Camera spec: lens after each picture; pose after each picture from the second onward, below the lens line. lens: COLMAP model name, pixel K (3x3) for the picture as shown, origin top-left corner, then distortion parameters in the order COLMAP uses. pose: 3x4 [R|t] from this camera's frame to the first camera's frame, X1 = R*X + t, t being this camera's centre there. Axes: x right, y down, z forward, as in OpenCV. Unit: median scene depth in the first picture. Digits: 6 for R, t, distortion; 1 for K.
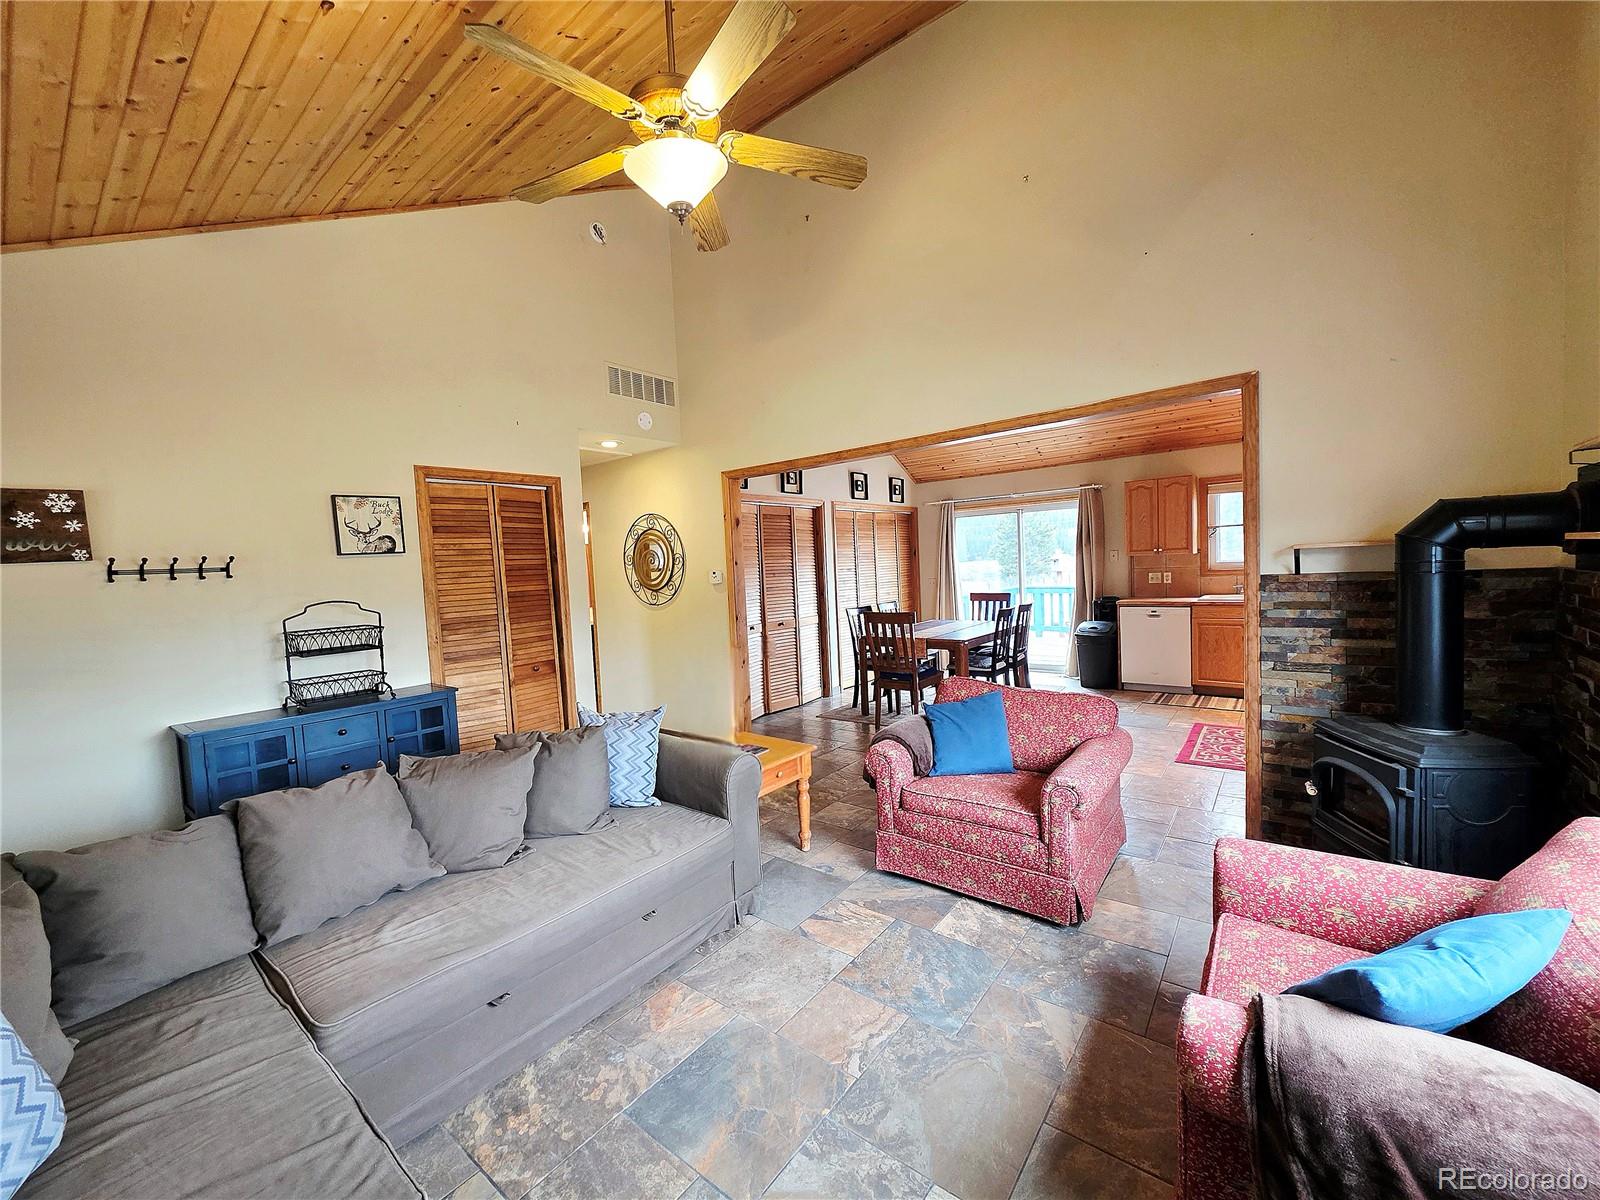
lens RADIAL K [[636.1, 0, 792.1], [0, 636.1, 600.6], [0, 0, 1]] dist [0.004655, -0.000583]
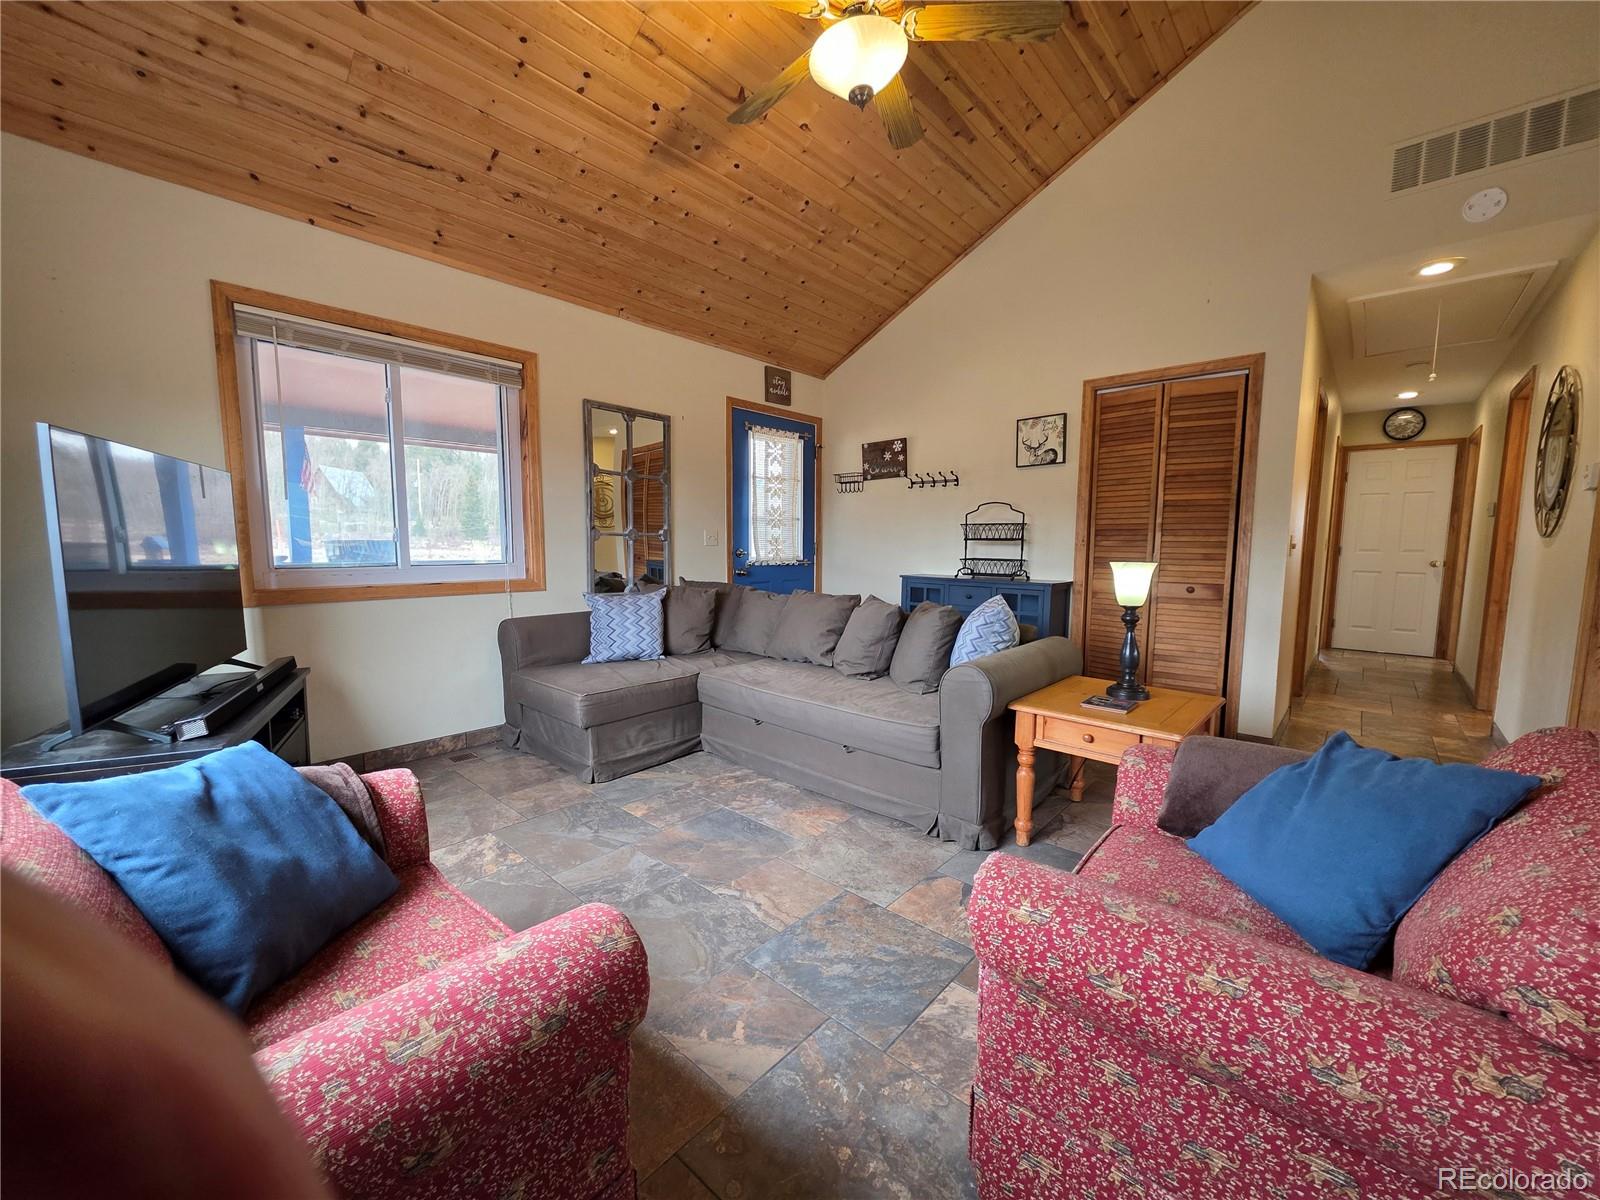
lens RADIAL K [[636.1, 0, 797.5], [0, 636.1, 599.6], [0, 0, 1]] dist [0.004655, -0.000583]
pose [[-0.061586, 0.141023, -0.988089, 0.399529], [-0.061124, 0.987577, 0.144760, 0.021294], [0.996228, 0.069311, -0.052201, 0.411715]]
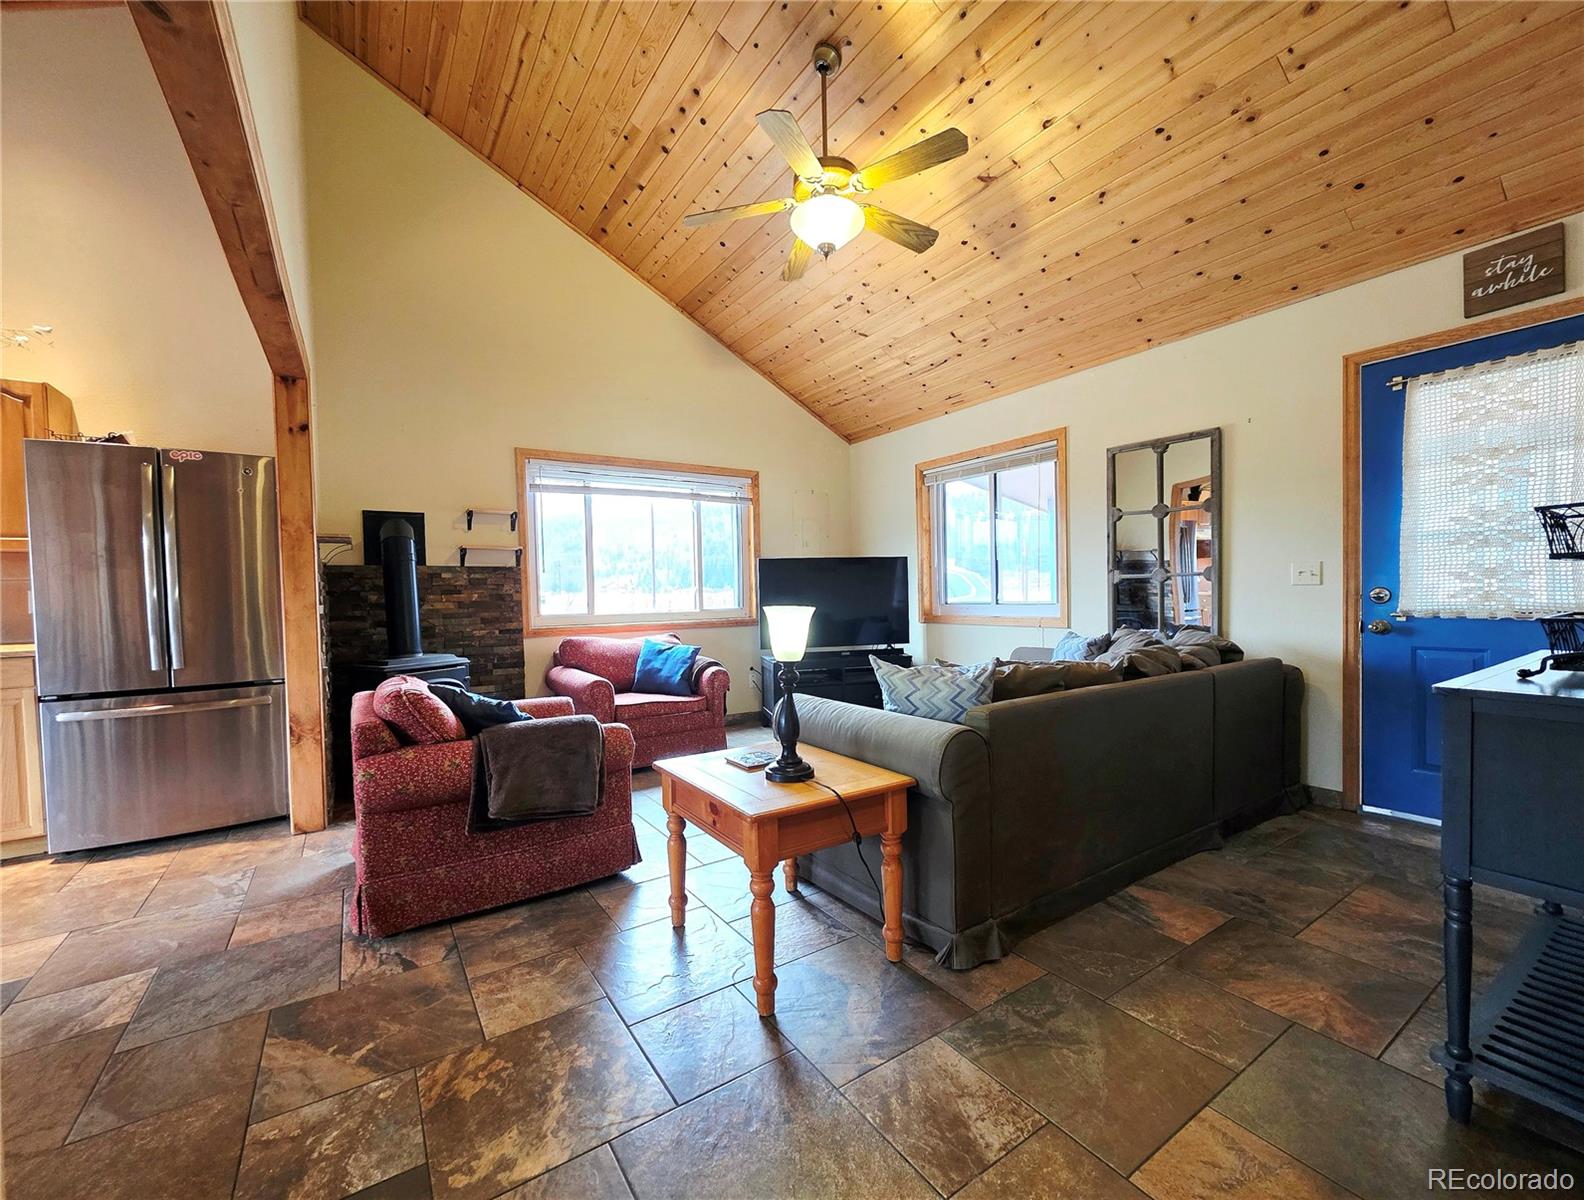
lens RADIAL K [[640.0, 0, 768.5], [0, 640.0, 612.8], [0, 0, 1]] dist [-0.000907, 0.000417]
pose [[-0.943070, 0.057721, 0.327548, -0.186041], [0.084378, 0.994128, 0.067751, 0.024300], [-0.321714, 0.091532, -0.942402, 0.981061]]
